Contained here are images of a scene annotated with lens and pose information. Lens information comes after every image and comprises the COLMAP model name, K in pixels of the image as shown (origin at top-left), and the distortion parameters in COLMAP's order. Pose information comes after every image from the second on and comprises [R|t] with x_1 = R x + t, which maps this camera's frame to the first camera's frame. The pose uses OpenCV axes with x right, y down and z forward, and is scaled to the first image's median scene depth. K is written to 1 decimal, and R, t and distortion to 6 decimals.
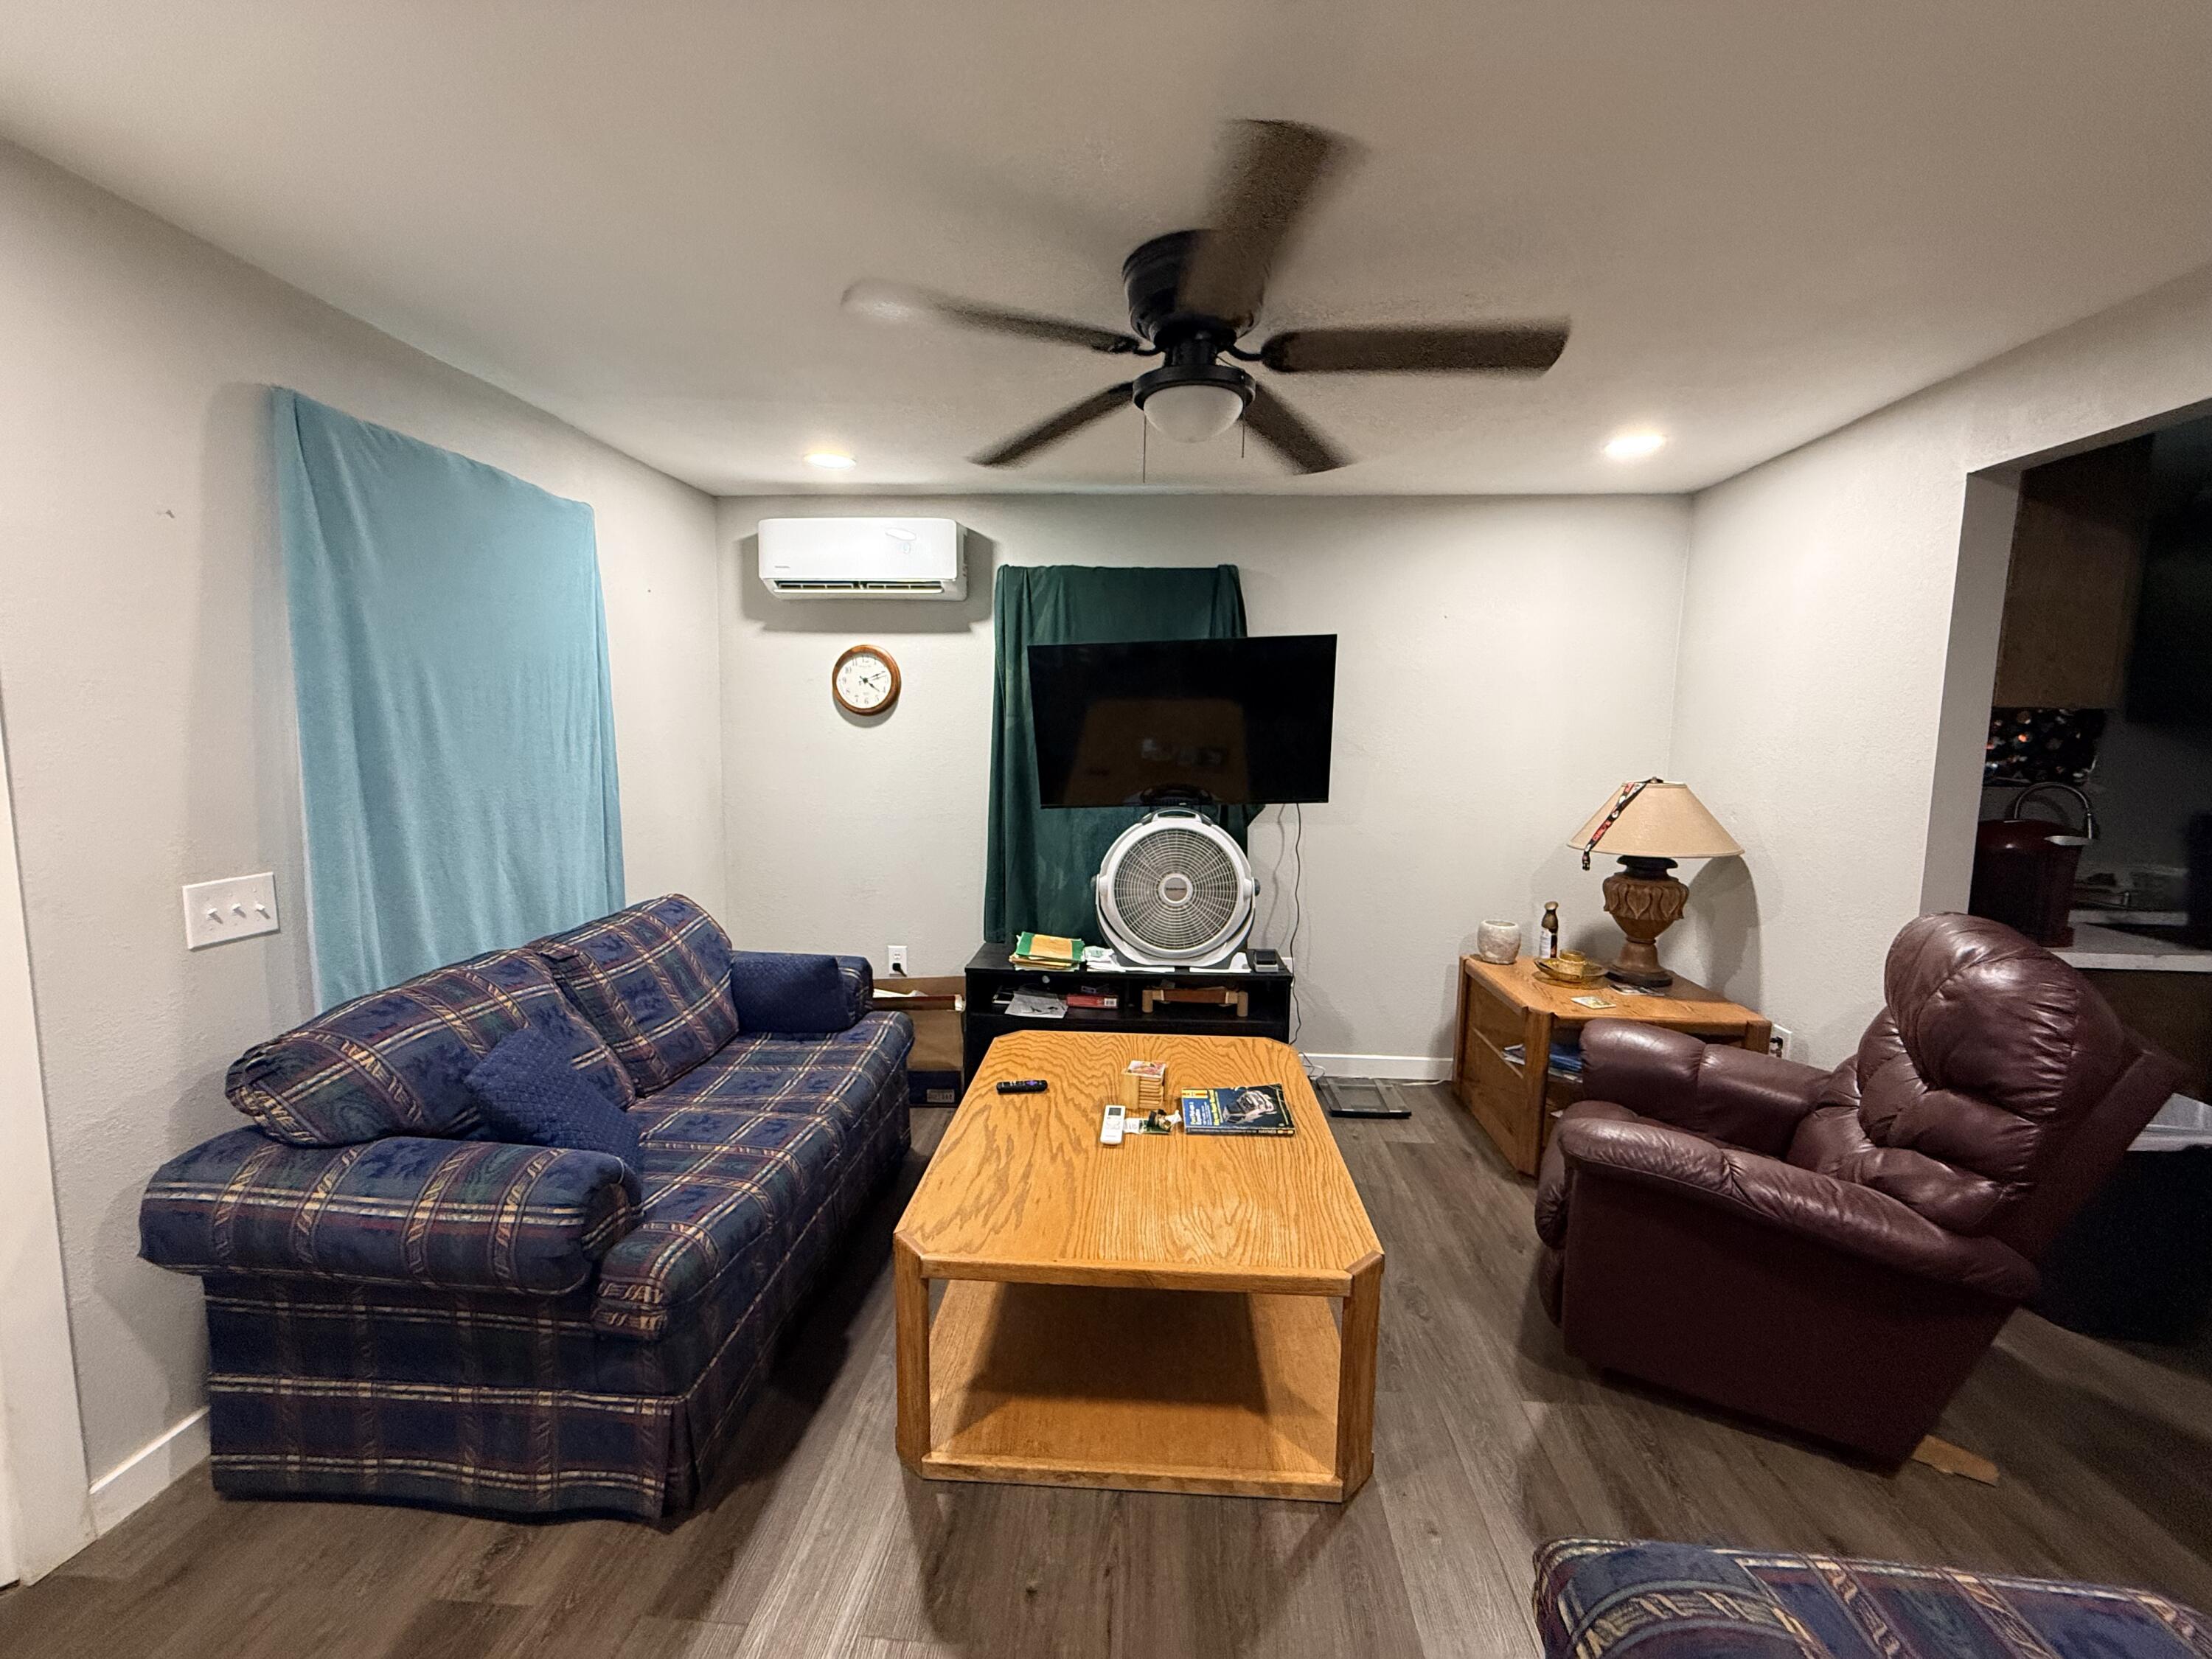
lens RADIAL K [[889.3, 0, 1112.0], [0, 889.3, 827.0], [0, 0, 1]] dist [-0.000344, 0.000888]
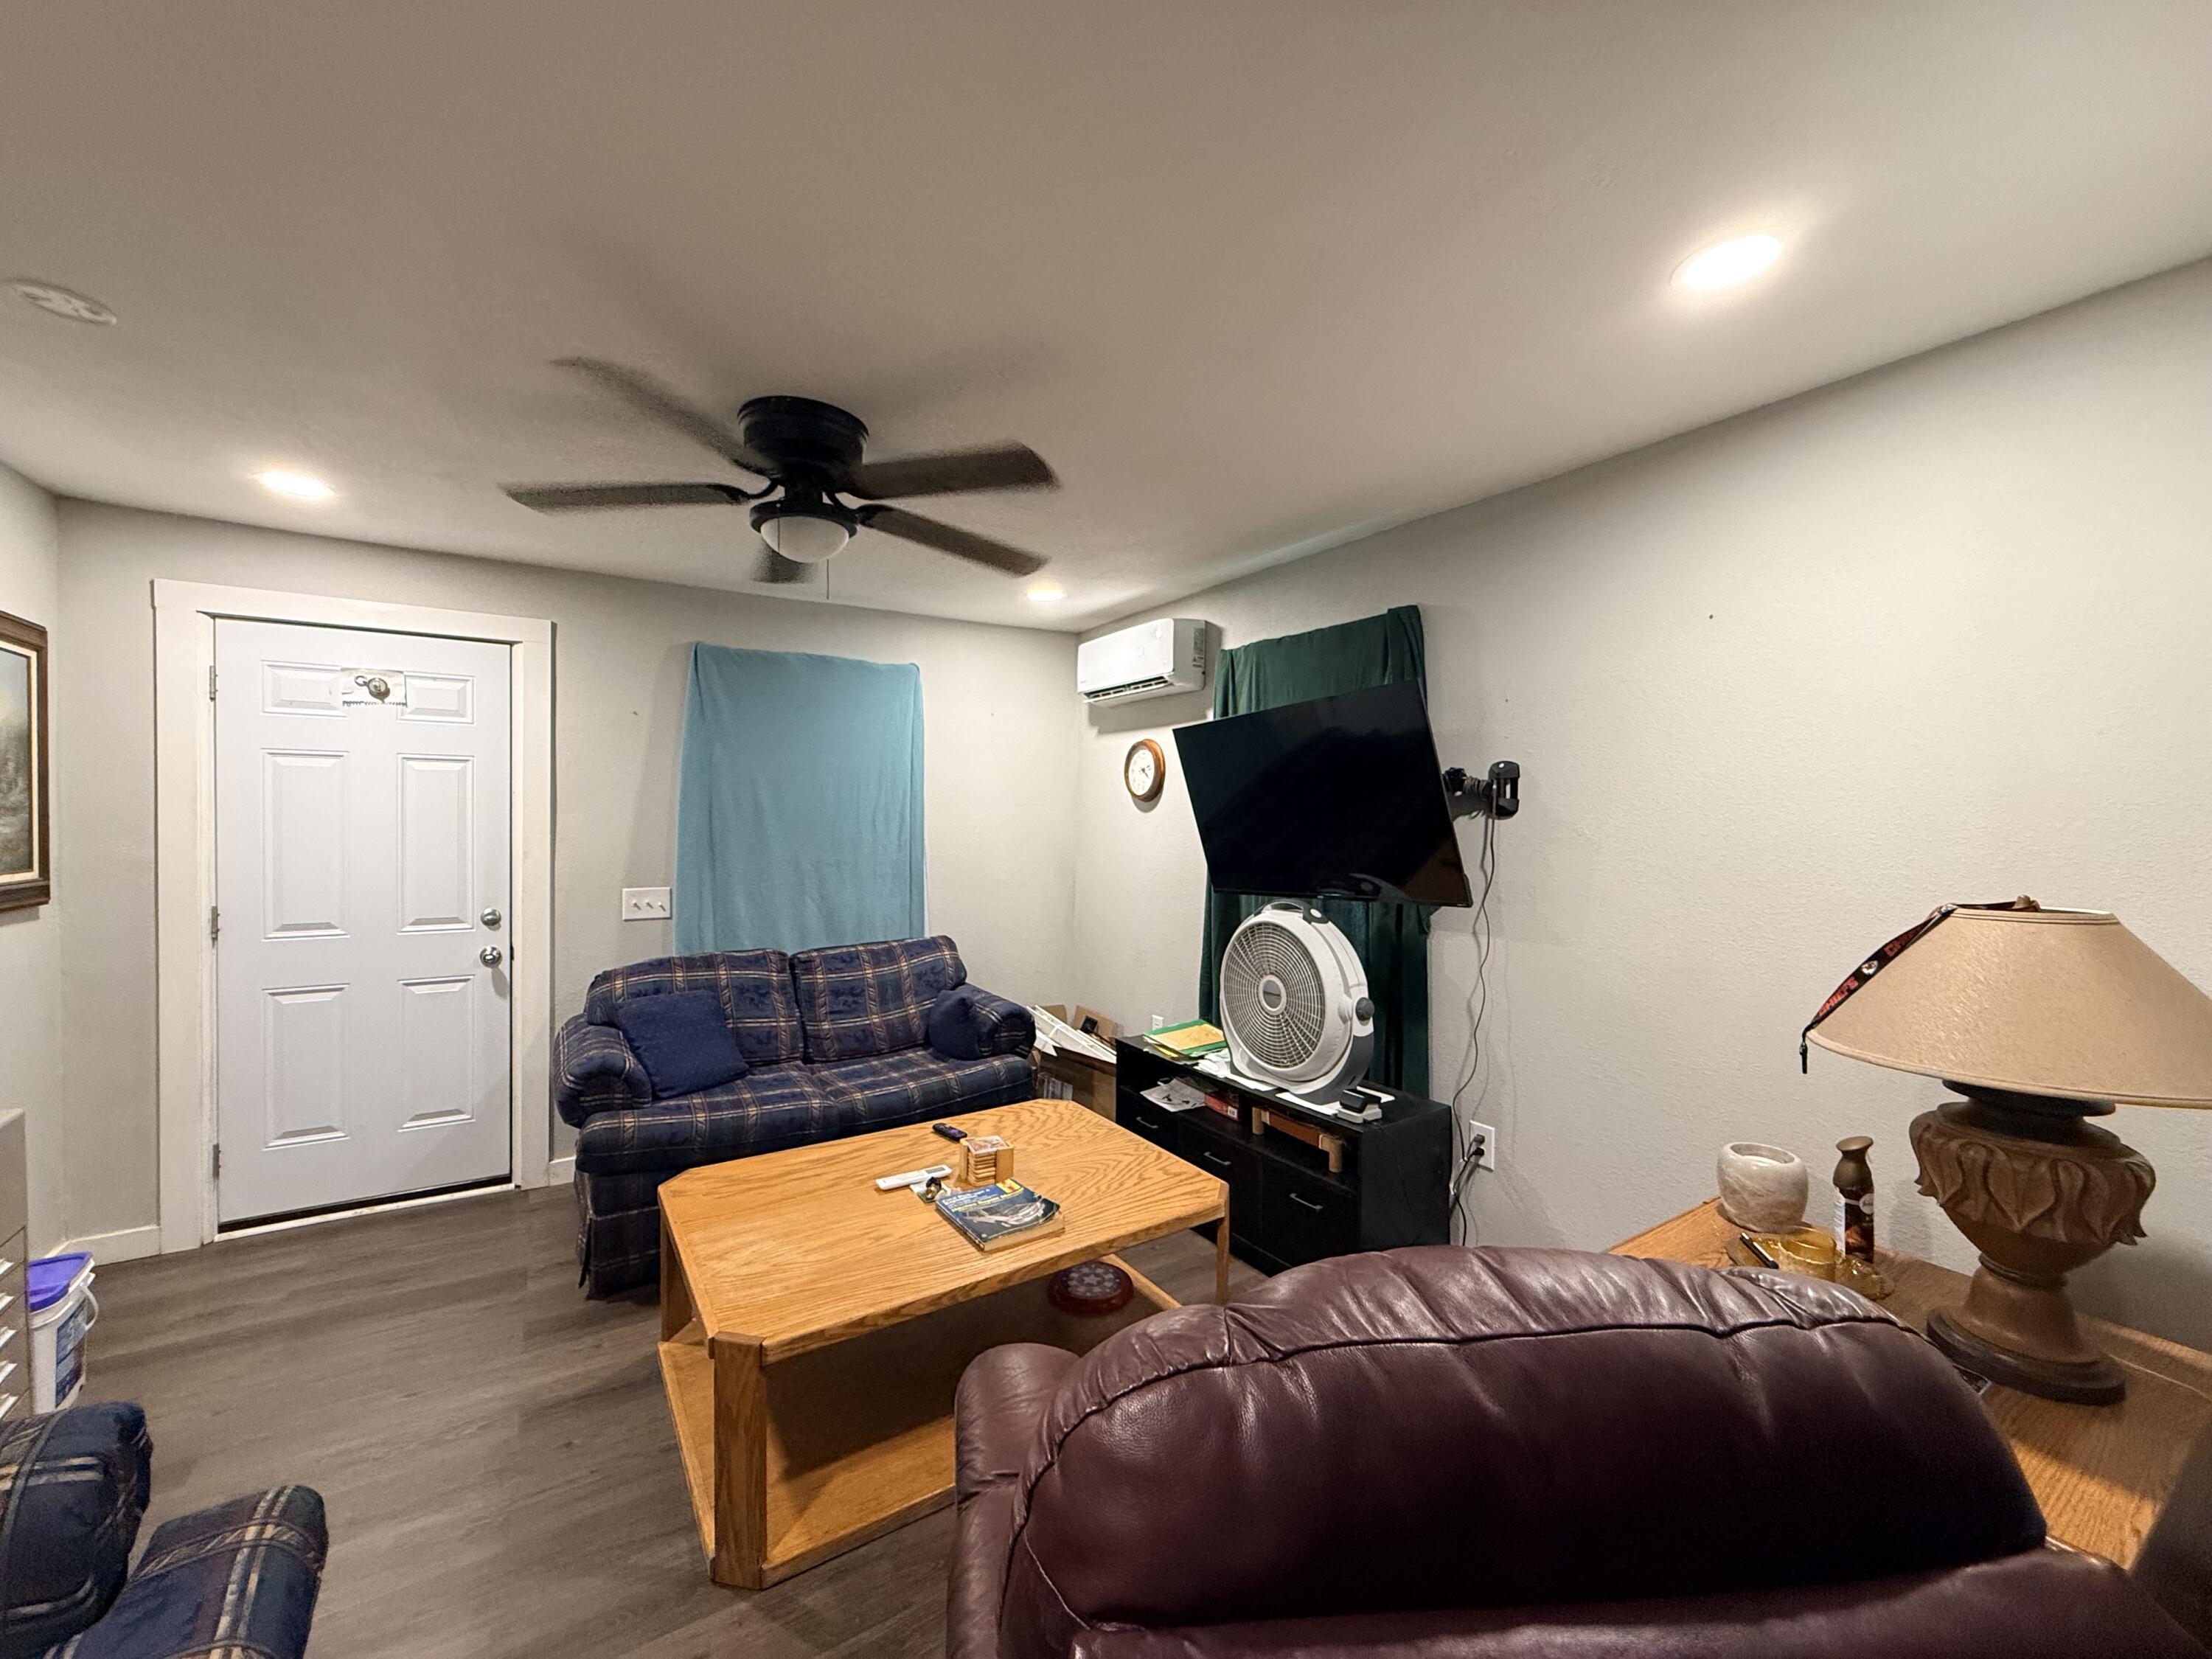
lens RADIAL K [[889.3, 0, 1095.8], [0, 889.3, 822.6], [0, 0, 1]] dist [-0.000344, 0.000888]
pose [[0.582975, -0.003382, -0.812483, 0.811895], [-0.085238, 0.994219, -0.065298, -0.028805], [0.808007, 0.107322, 0.579316, 0.423269]]
